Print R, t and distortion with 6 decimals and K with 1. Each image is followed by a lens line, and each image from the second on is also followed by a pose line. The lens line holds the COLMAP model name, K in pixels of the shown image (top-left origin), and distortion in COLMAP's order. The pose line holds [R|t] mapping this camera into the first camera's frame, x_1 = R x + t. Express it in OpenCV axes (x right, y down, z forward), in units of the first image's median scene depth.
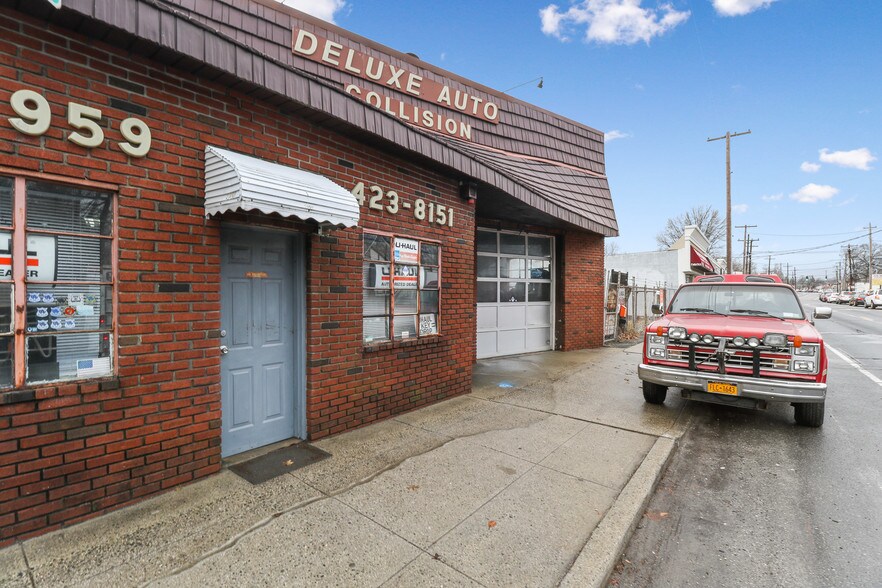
lens RADIAL K [[427.2, 0, 438.8], [0, 427.2, 310.4], [0, 0, 1]] dist [-0.000478, -0.015208]
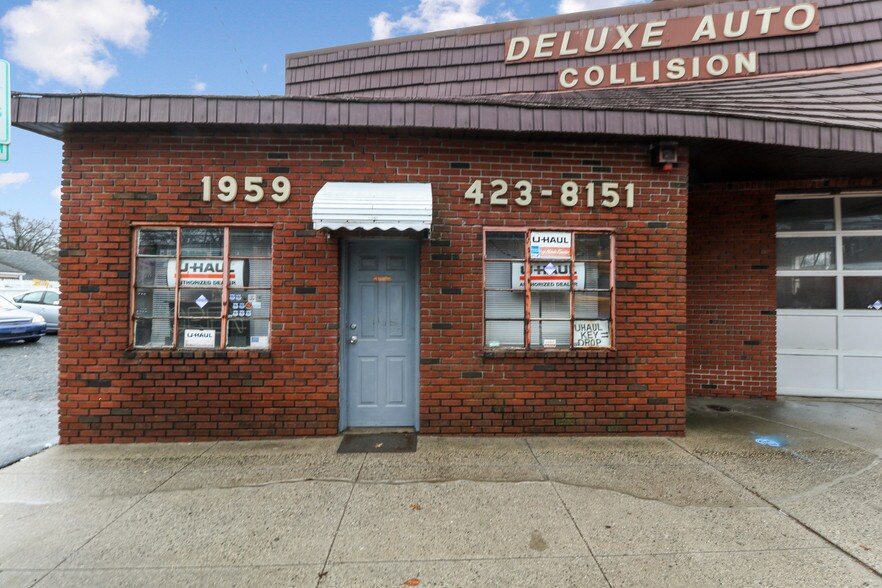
lens RADIAL K [[423.8, 0, 441.0], [0, 423.8, 294.0], [0, 0, 1]] dist [0.005469, -0.018208]
pose [[0.624385, 0.003496, -0.781109, 0.442403], [-0.032029, 0.999264, -0.021130, -0.016660], [0.780460, 0.038212, 0.624037, 0.295843]]
